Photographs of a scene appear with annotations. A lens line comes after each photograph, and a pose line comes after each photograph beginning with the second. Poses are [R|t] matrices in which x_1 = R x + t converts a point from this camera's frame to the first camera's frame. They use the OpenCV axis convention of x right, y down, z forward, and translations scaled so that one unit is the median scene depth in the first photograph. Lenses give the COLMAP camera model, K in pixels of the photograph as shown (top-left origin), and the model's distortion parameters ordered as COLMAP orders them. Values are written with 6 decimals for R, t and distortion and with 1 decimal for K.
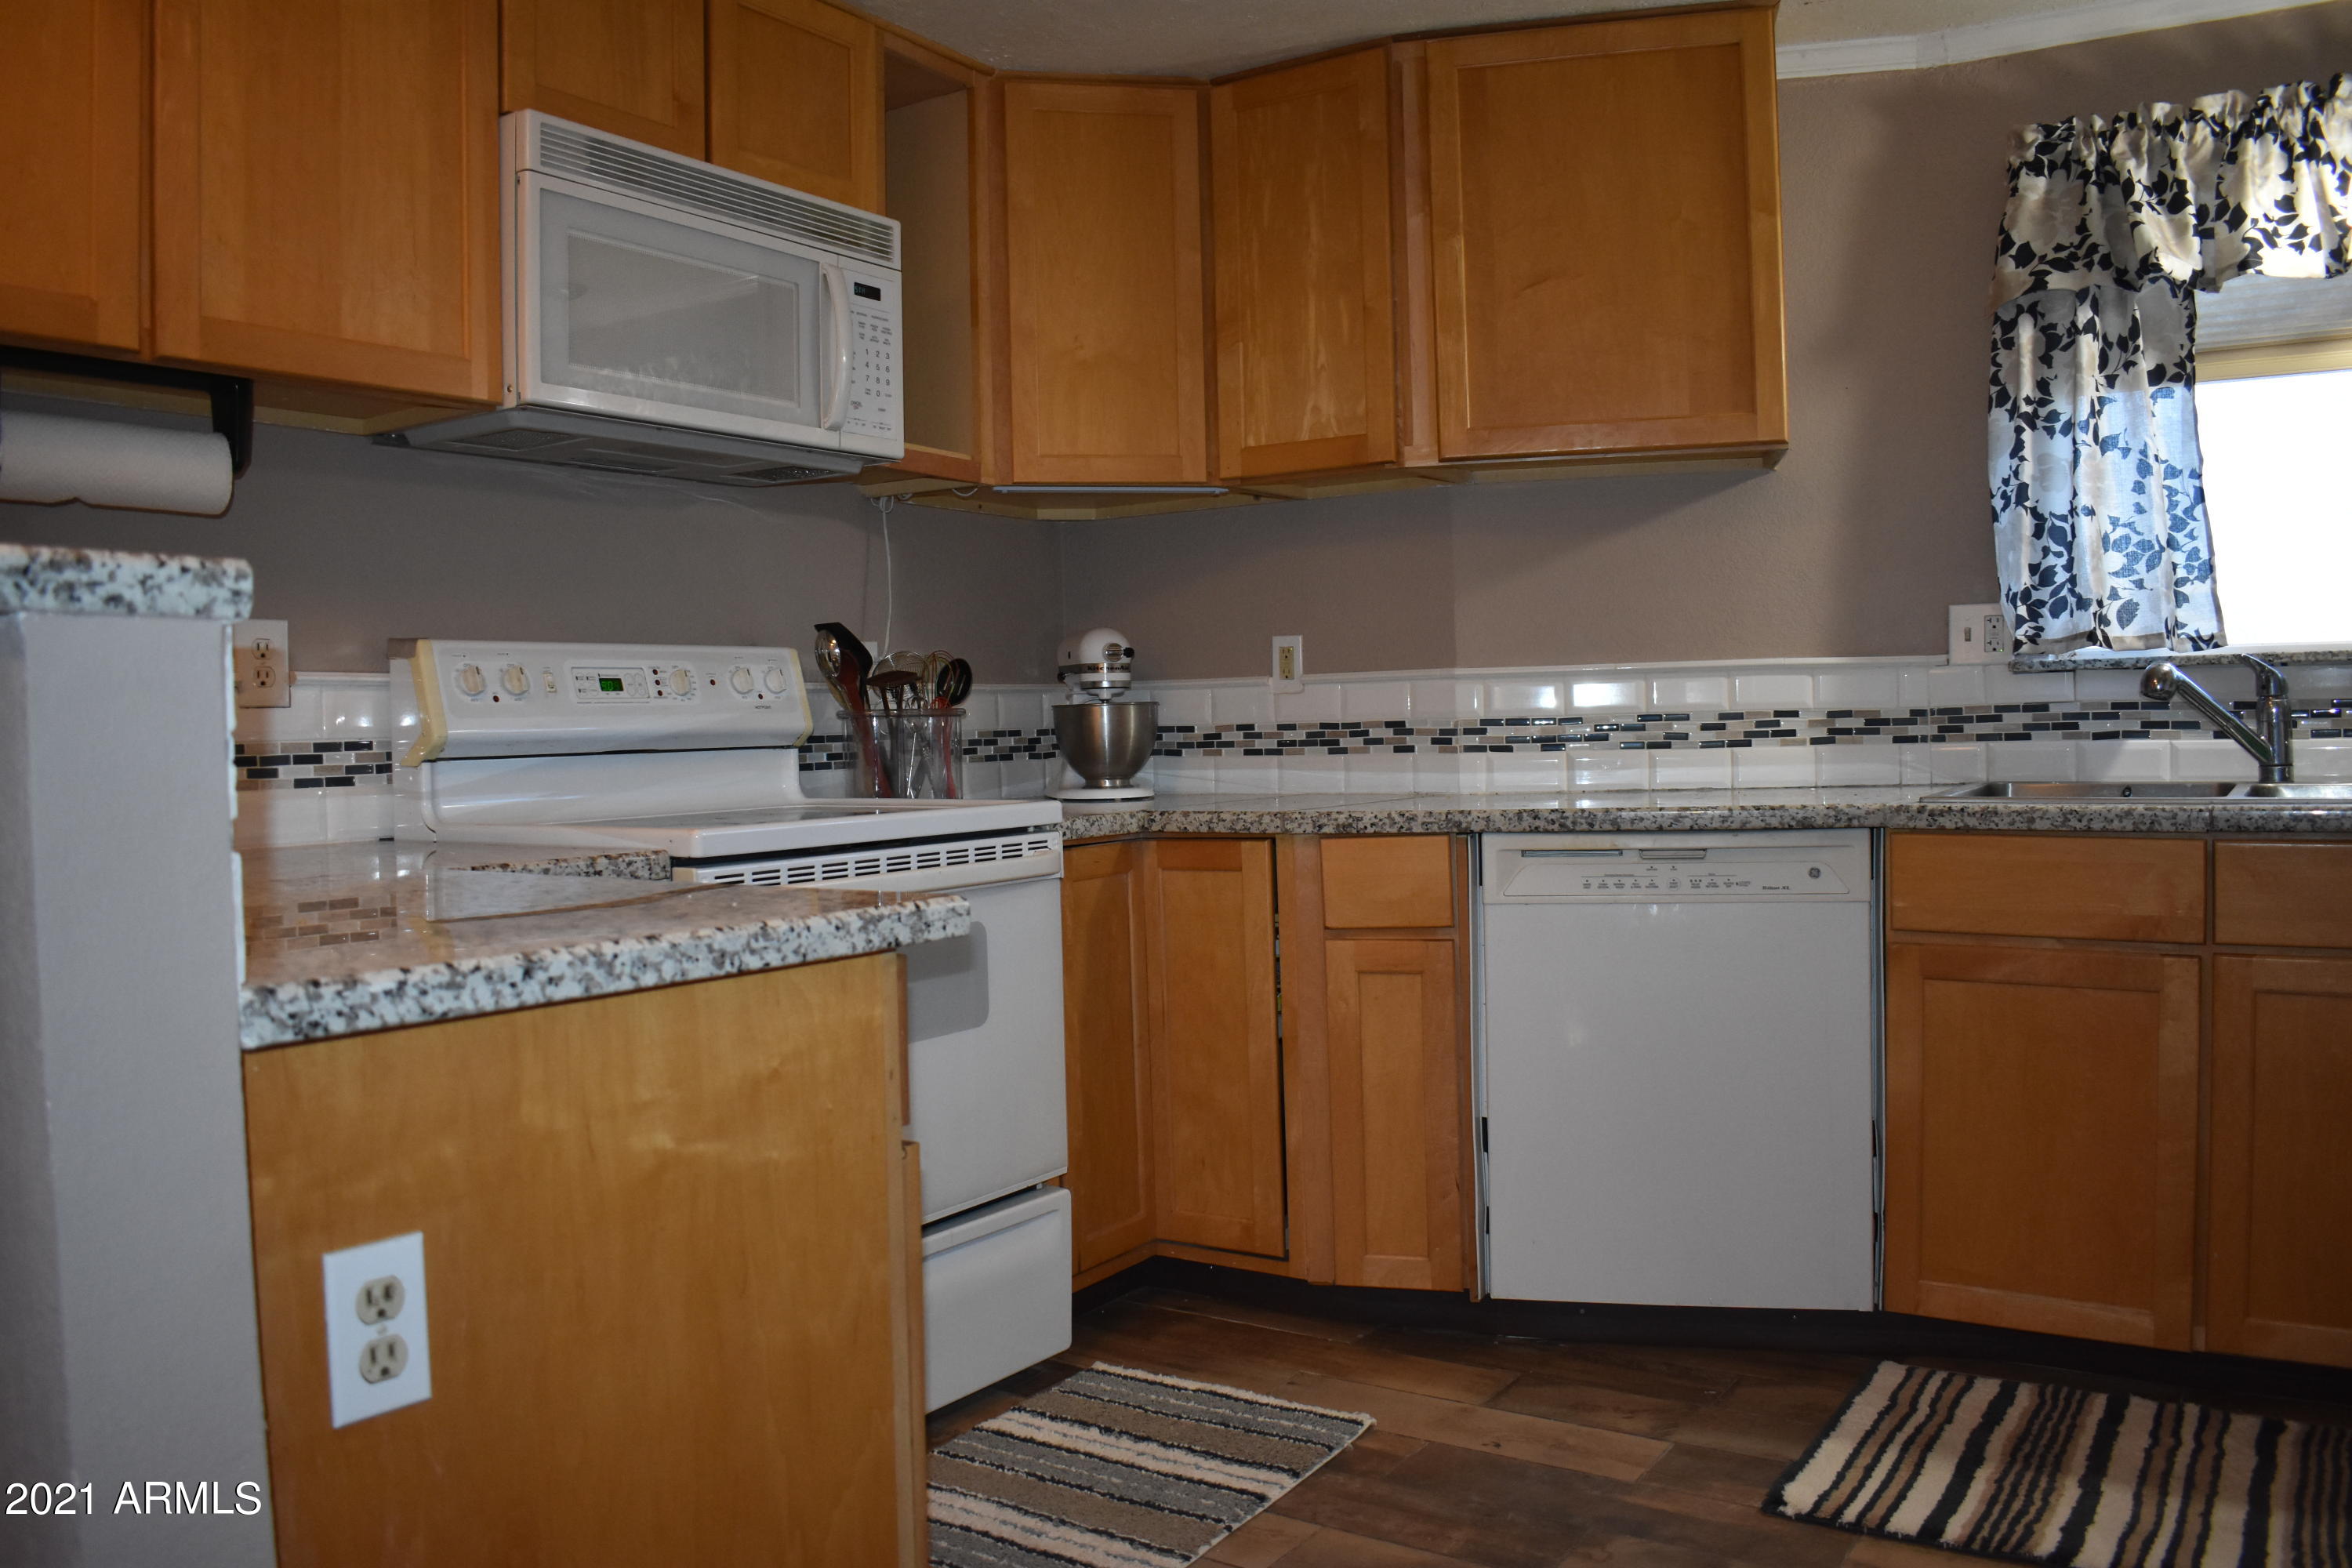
lens RADIAL K [[1826.9, 0, 1171.8], [0, 1826.9, 783.9], [0, 0, 1]] dist [-0.099543, 0.019427]
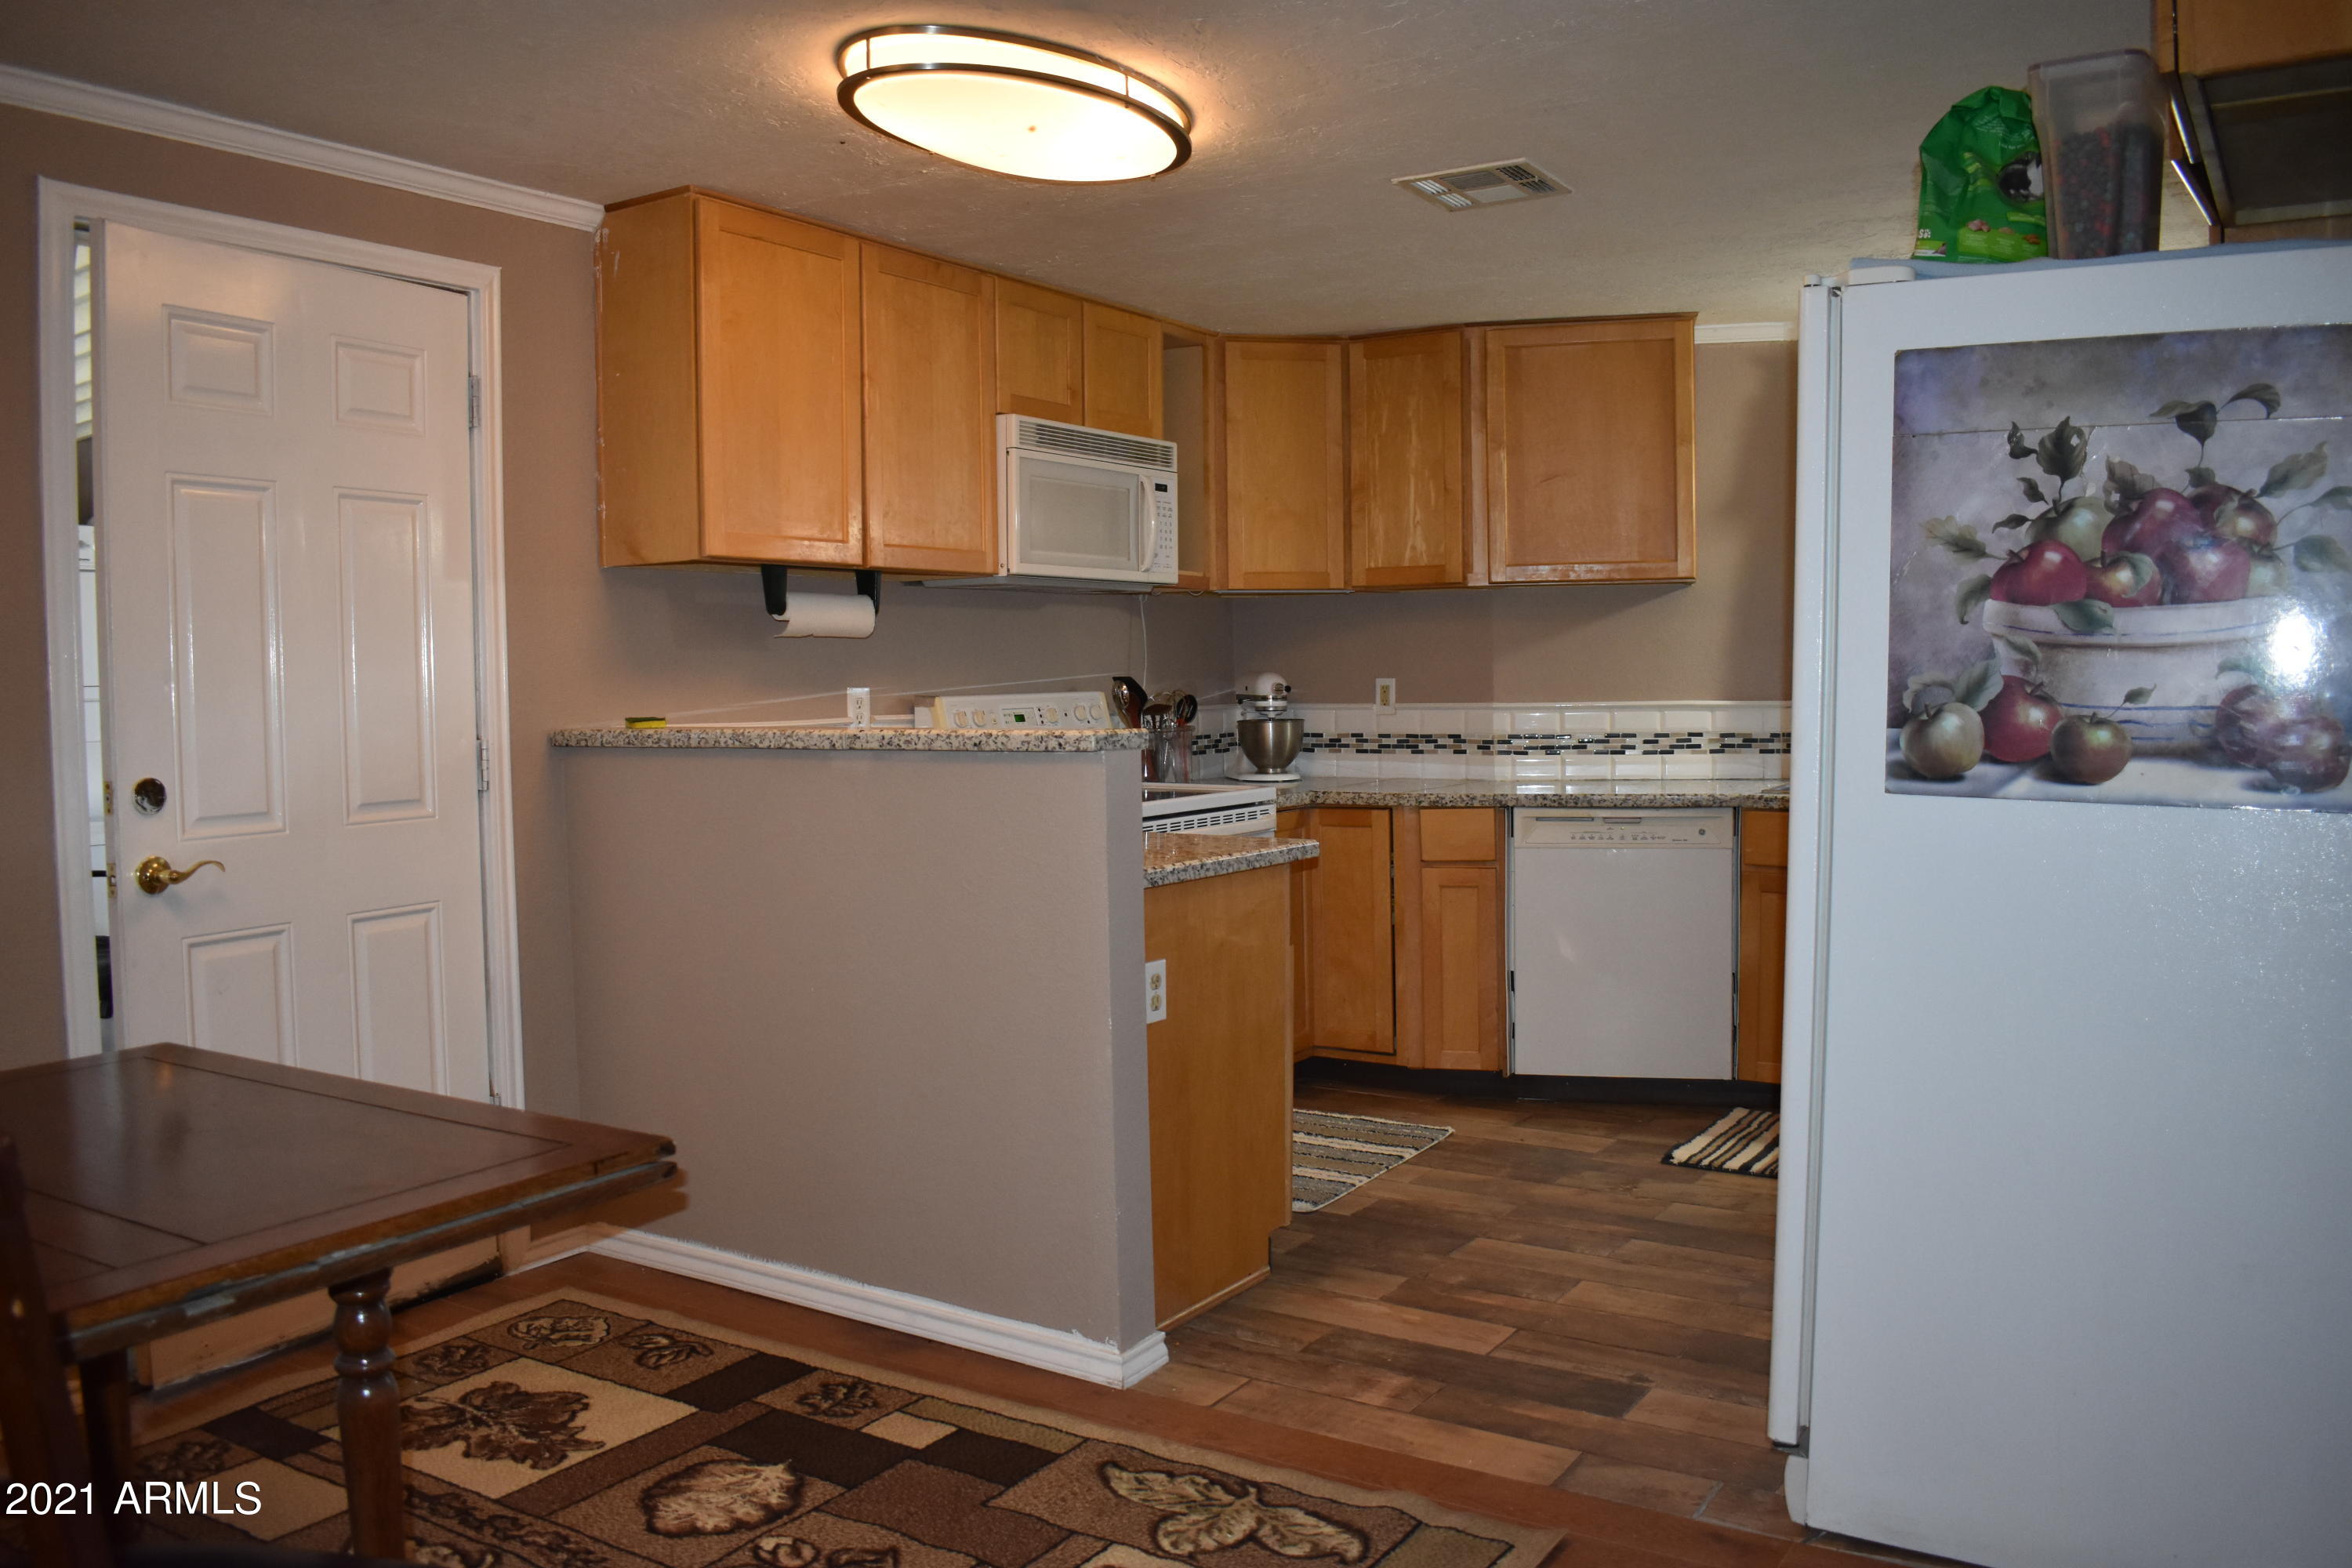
lens RADIAL K [[1826.9, 0, 1178.3], [0, 1826.9, 780.4], [0, 0, 1]] dist [-0.099543, 0.019427]
pose [[0.999839, 0.009707, 0.015088, -0.165411], [-0.010112, 0.999584, 0.027018, -0.039665], [-0.014819, -0.027166, 0.999521, -0.688382]]
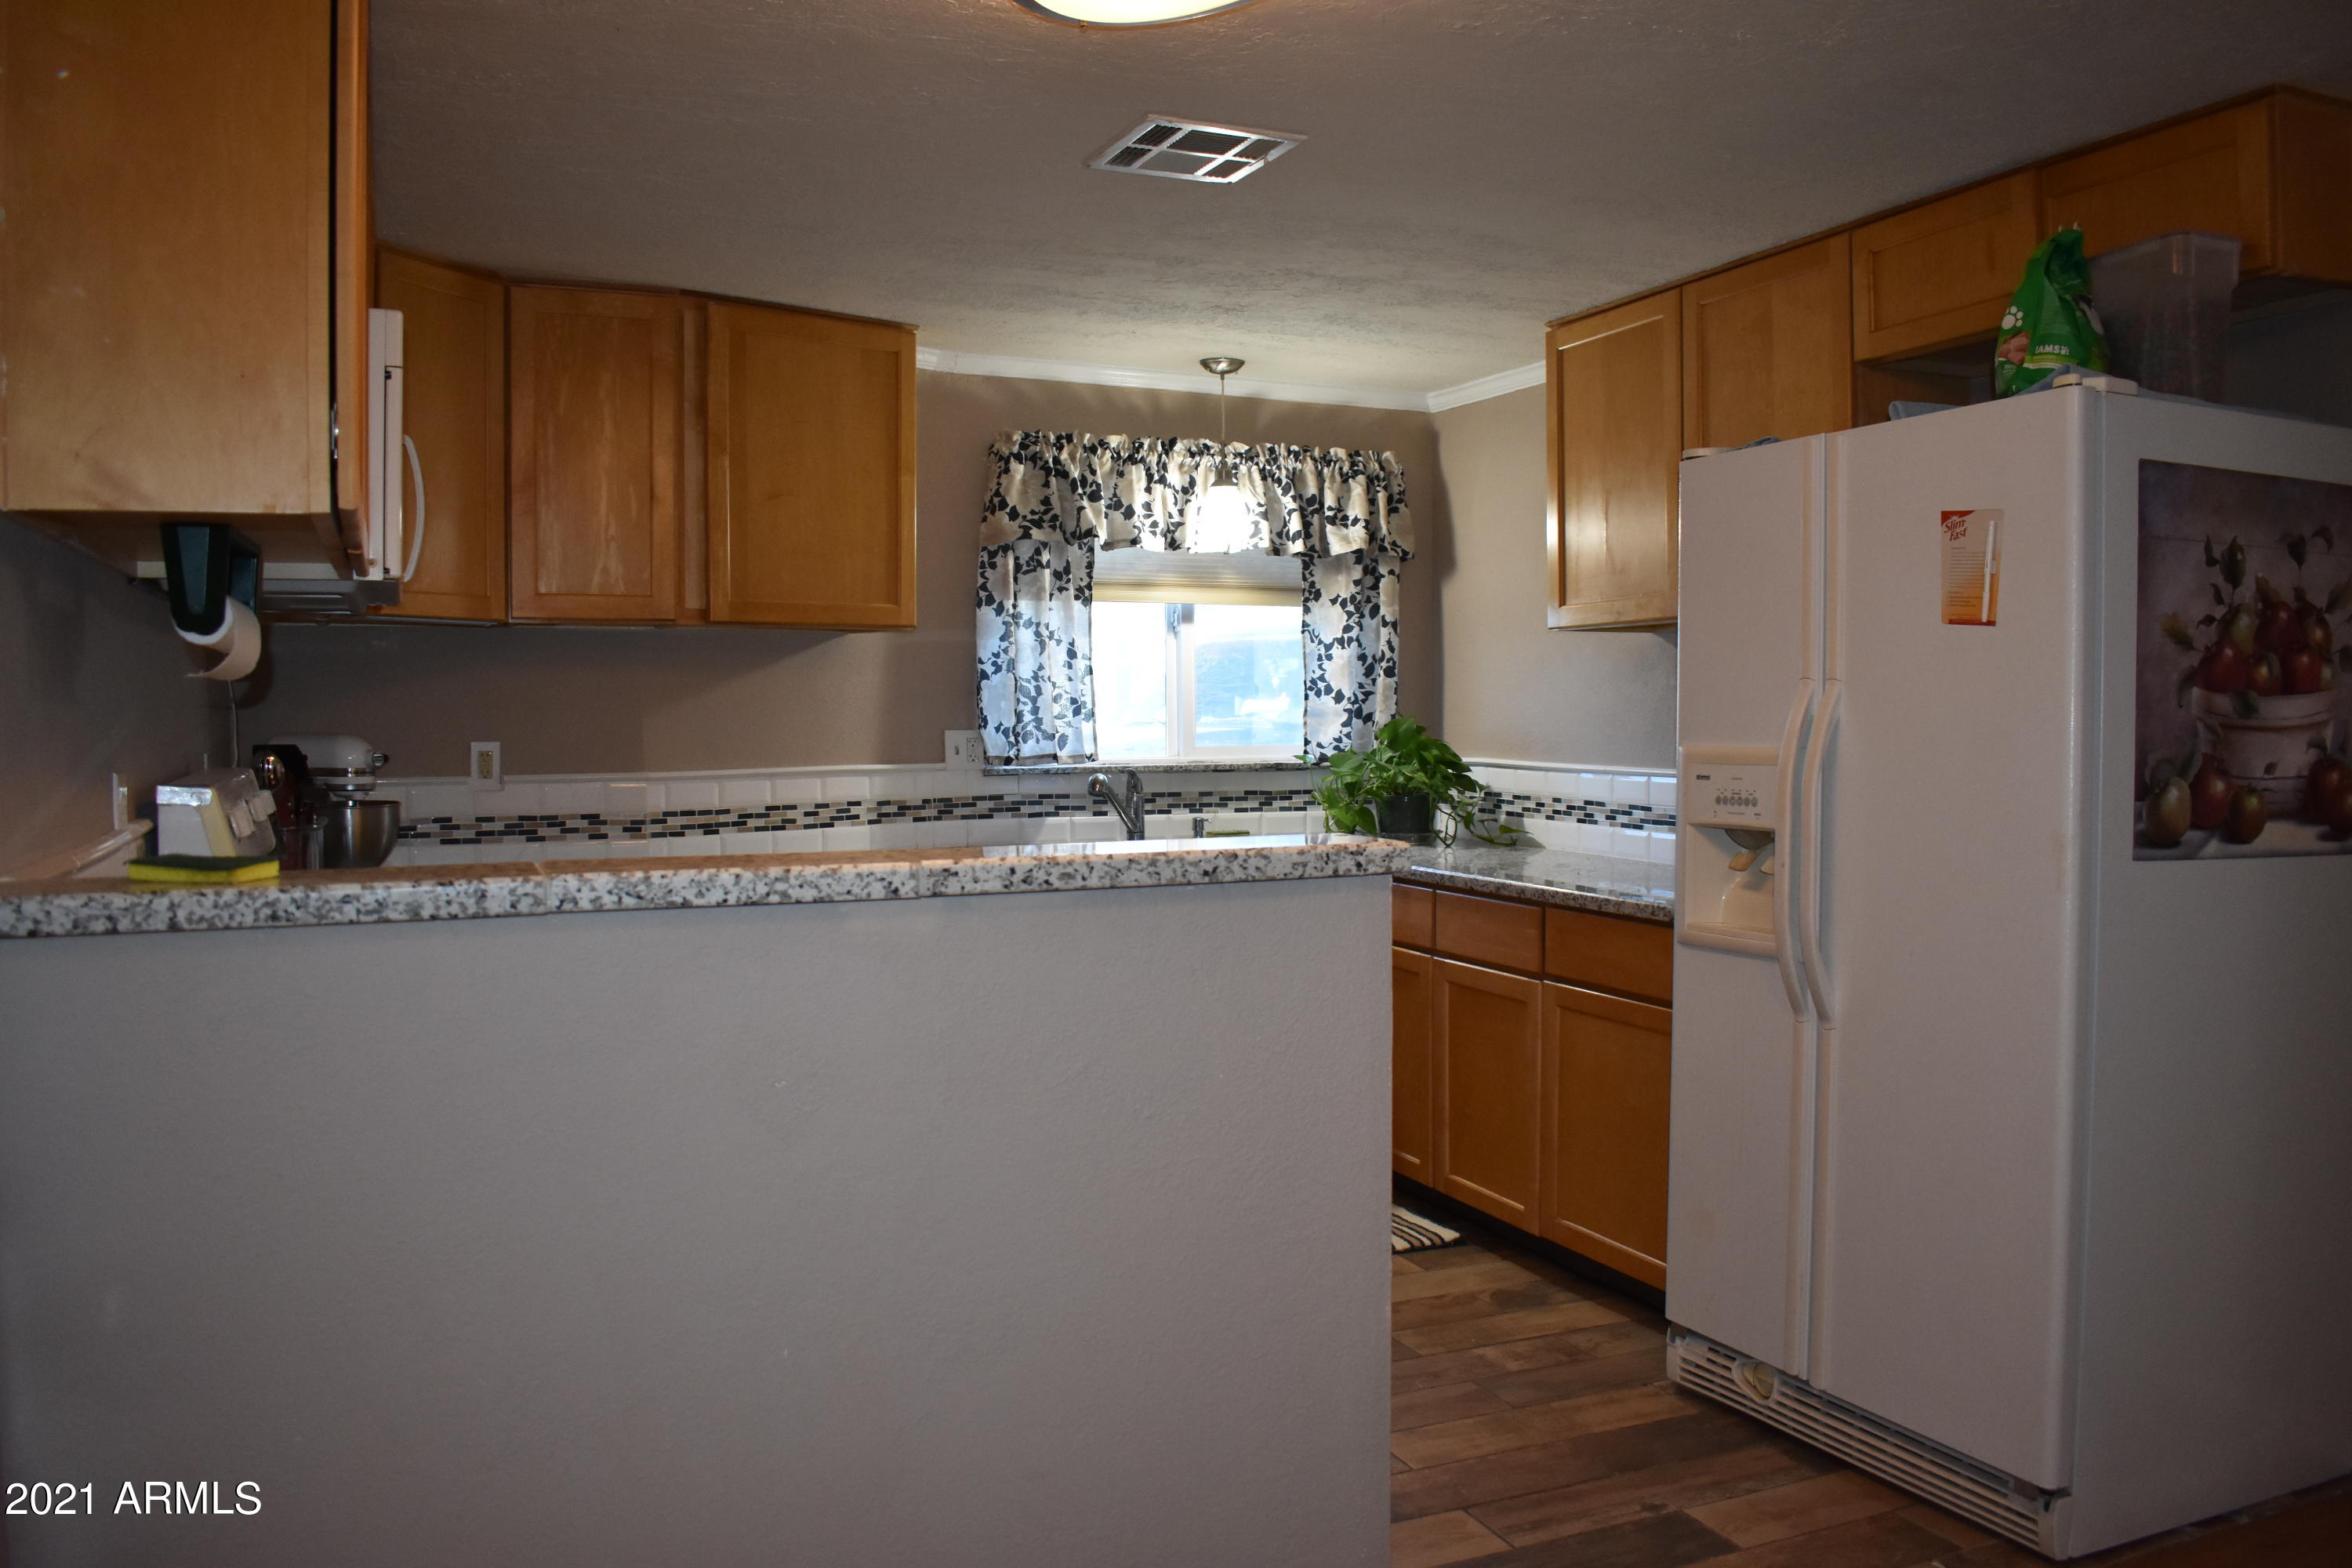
lens RADIAL K [[1826.9, 0, 1176.1], [0, 1826.9, 773.4], [0, 0, 1]] dist [-0.099543, 0.019427]
pose [[0.543818, -0.010620, 0.839136, -0.790895], [0.016325, 0.999865, 0.002075, -0.066349], [-0.839044, 0.012571, 0.543918, -0.001947]]
